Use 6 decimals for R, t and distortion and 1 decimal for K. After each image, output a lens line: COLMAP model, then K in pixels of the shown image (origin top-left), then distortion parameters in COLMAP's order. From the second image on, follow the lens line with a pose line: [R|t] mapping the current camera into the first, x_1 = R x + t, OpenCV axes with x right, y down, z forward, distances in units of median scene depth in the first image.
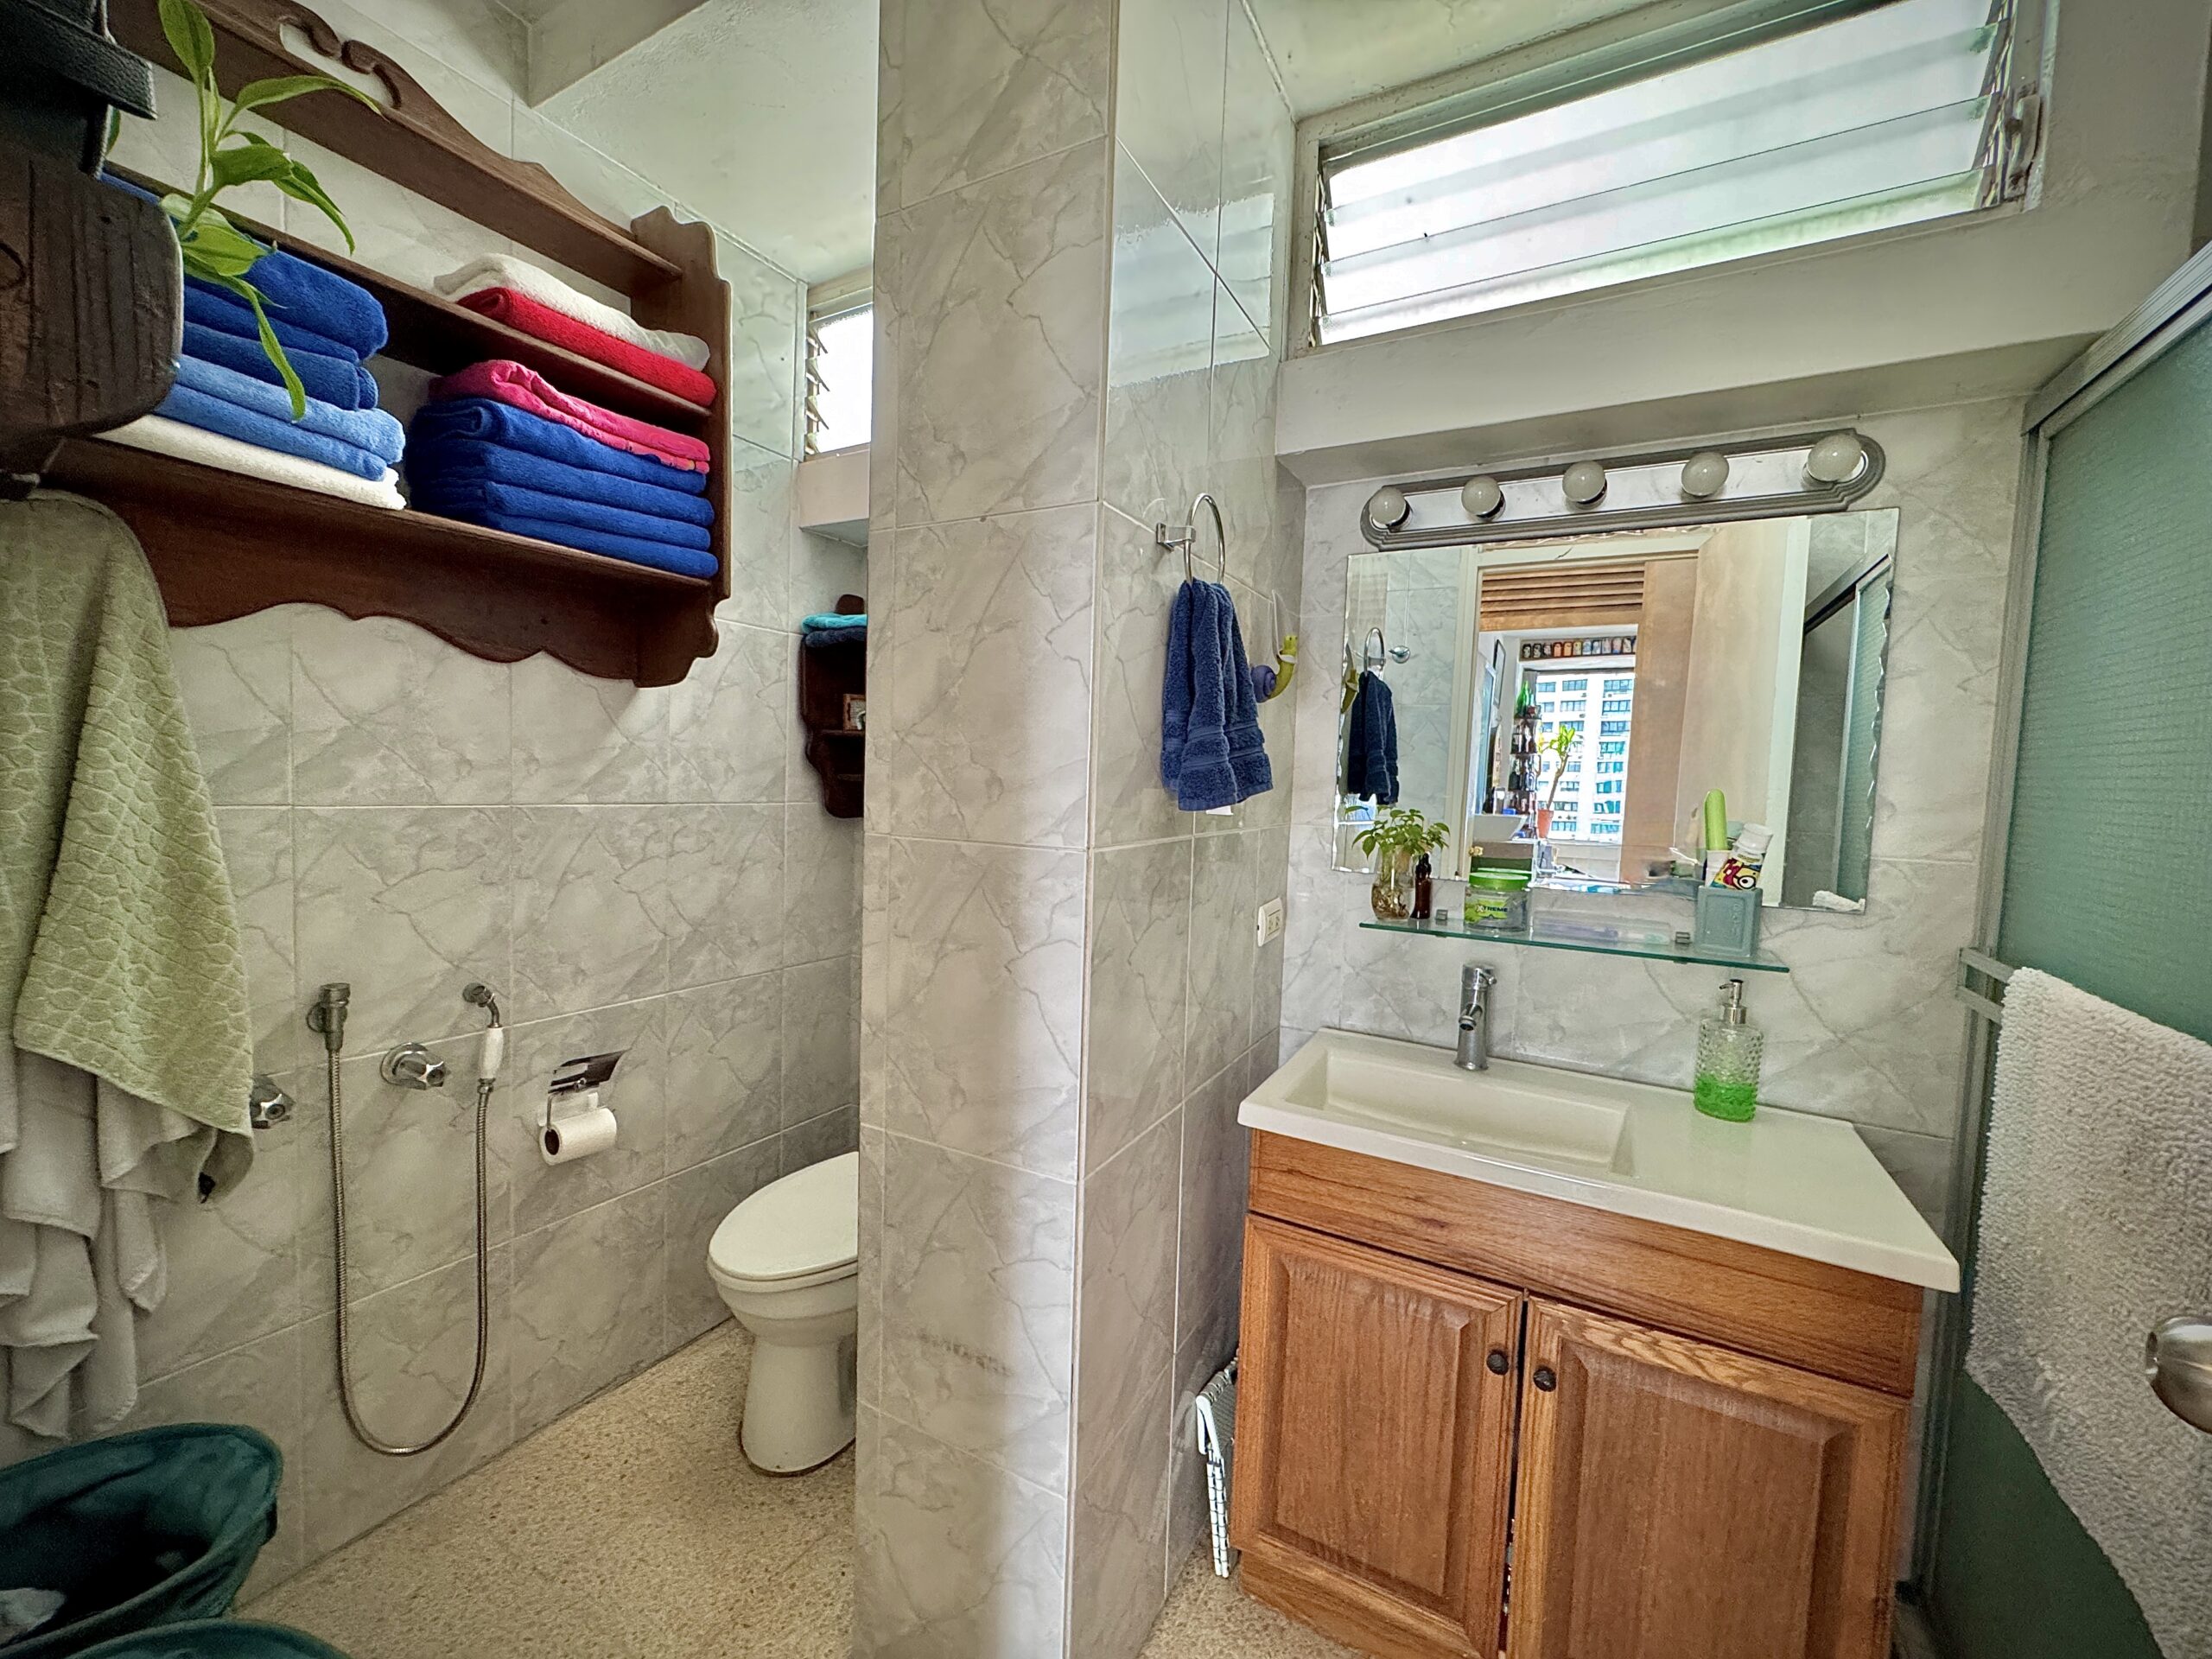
lens RADIAL K [[883.8, 0, 1097.5], [0, 883.8, 826.3], [0, 0, 1]] dist [-0.002519, 0.000503]
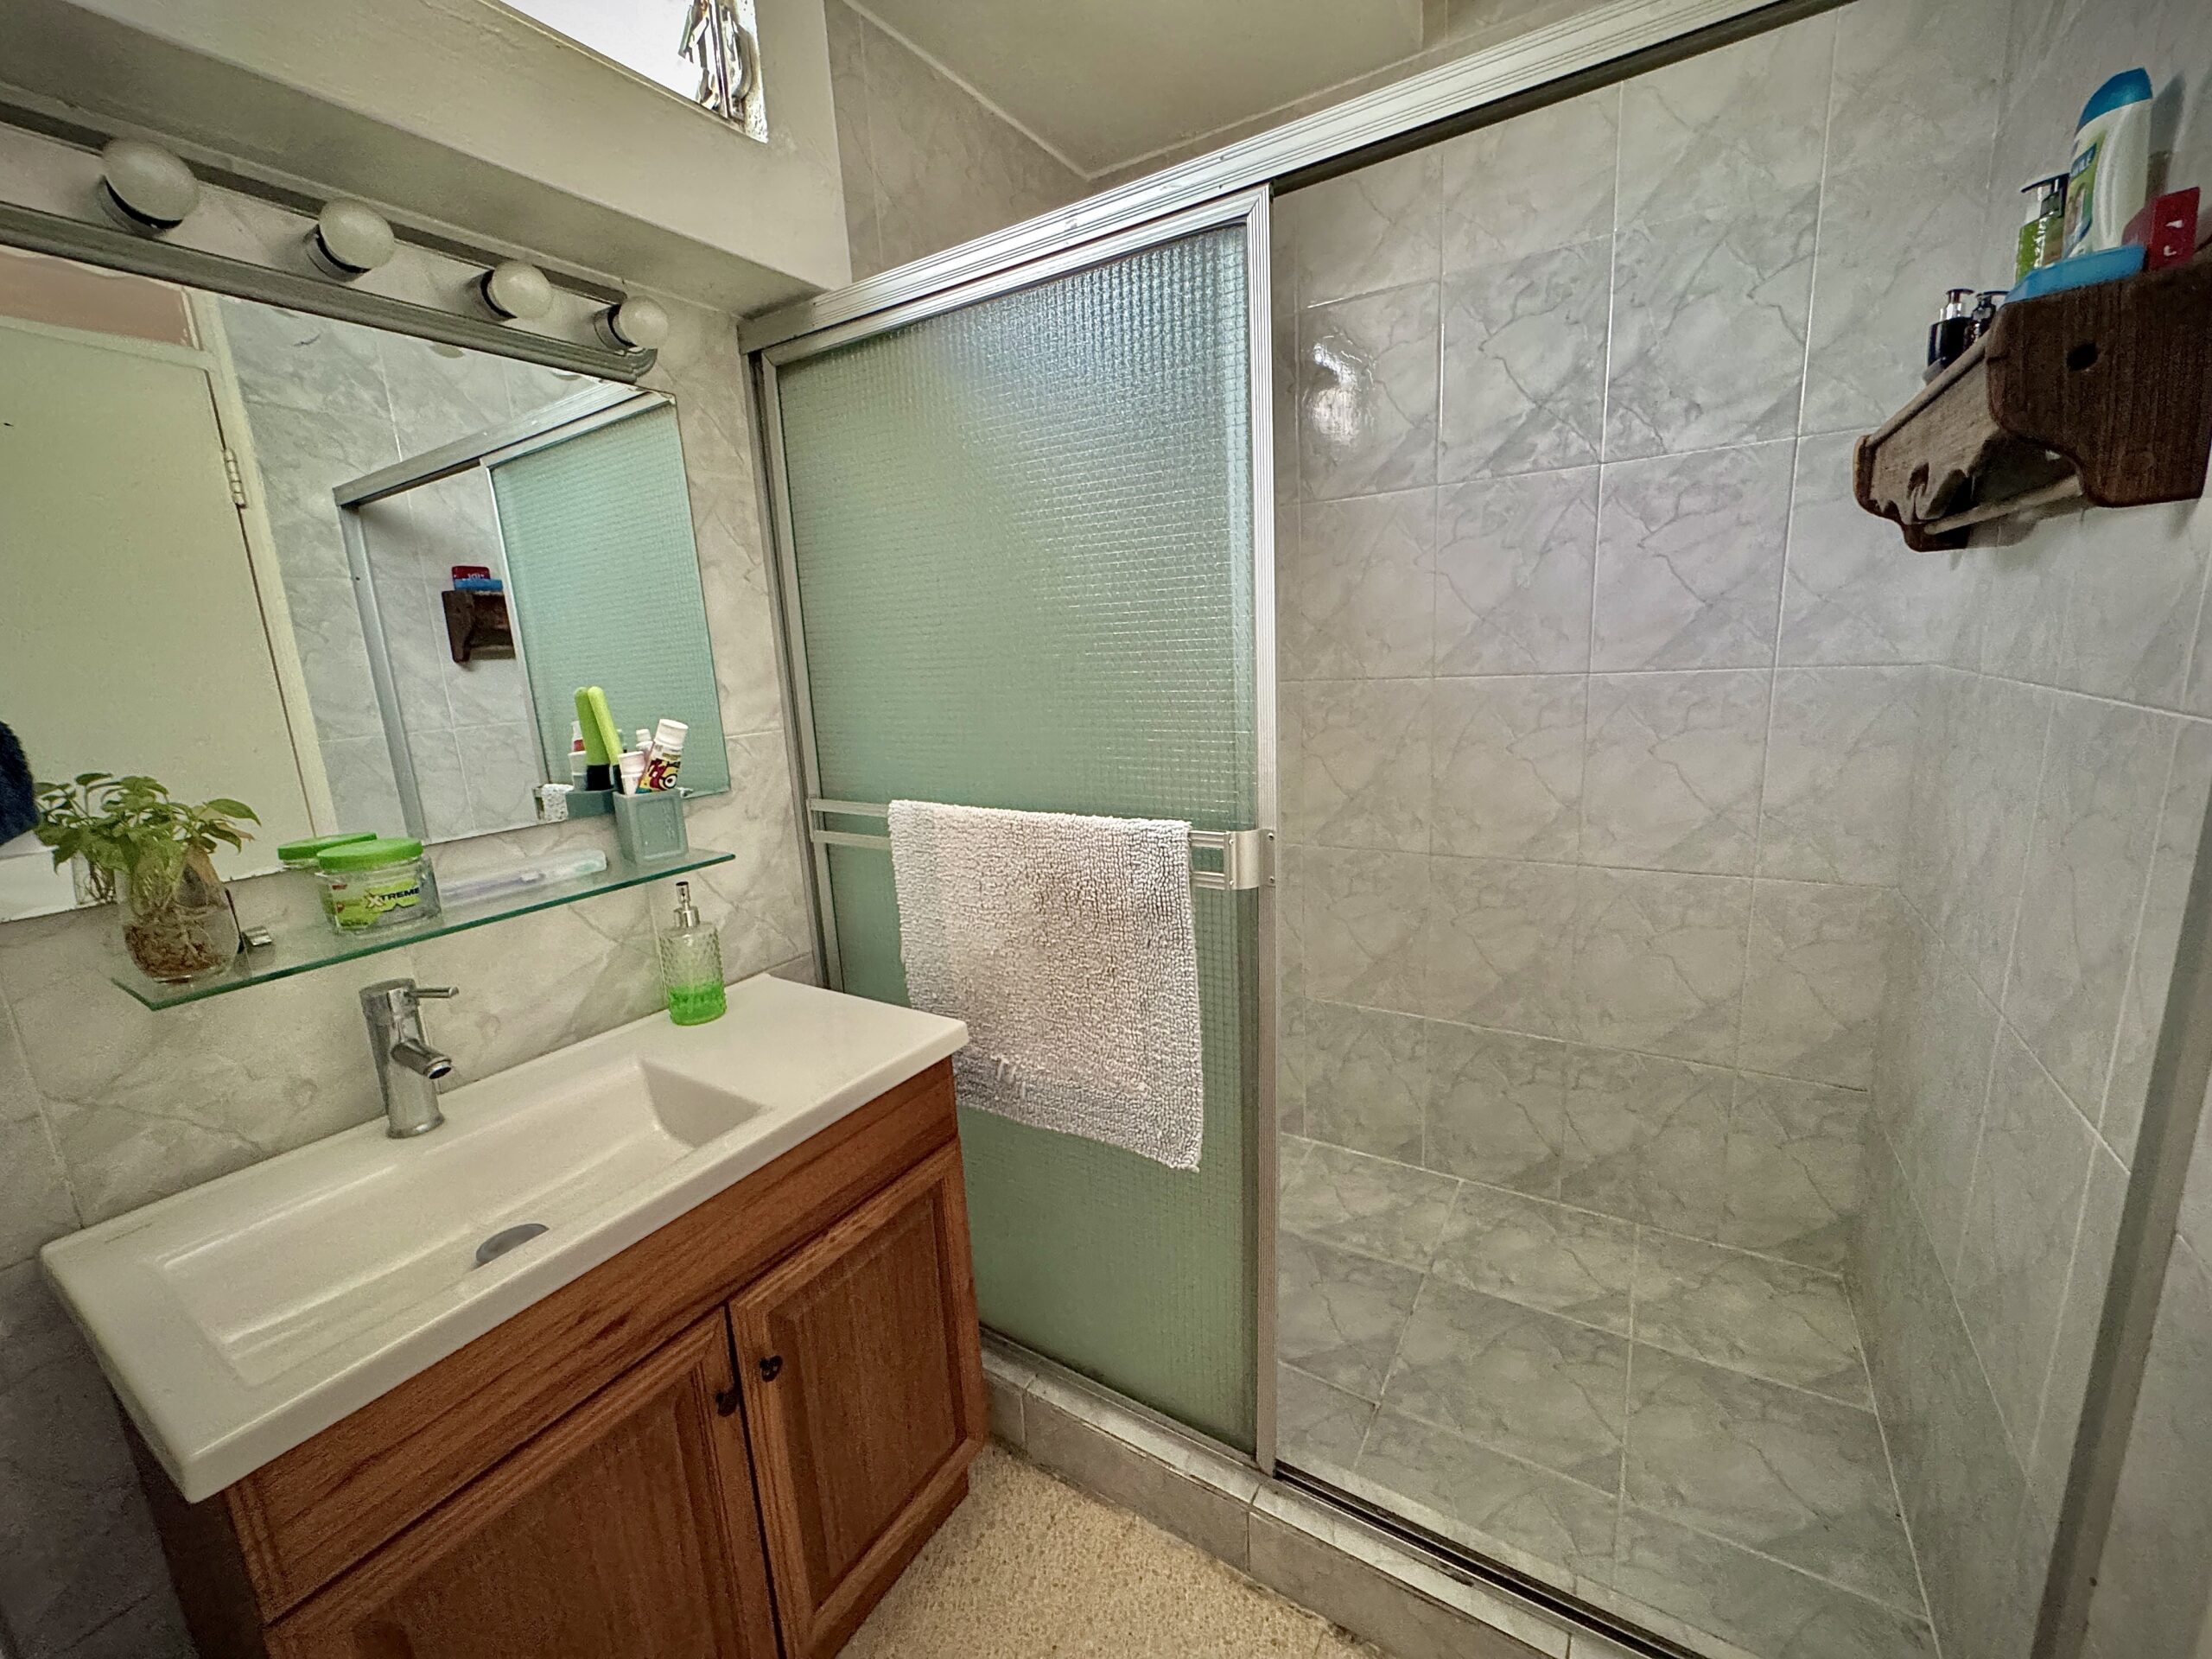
lens RADIAL K [[883.8, 0, 1109.8], [0, 883.8, 830.8], [0, 0, 1]] dist [-0.002519, 0.000503]
pose [[0.040518, -0.237708, 0.970491, -0.180789], [0.111362, 0.966312, 0.232034, -0.053013], [-0.992954, 0.098674, 0.065624, 0.470104]]
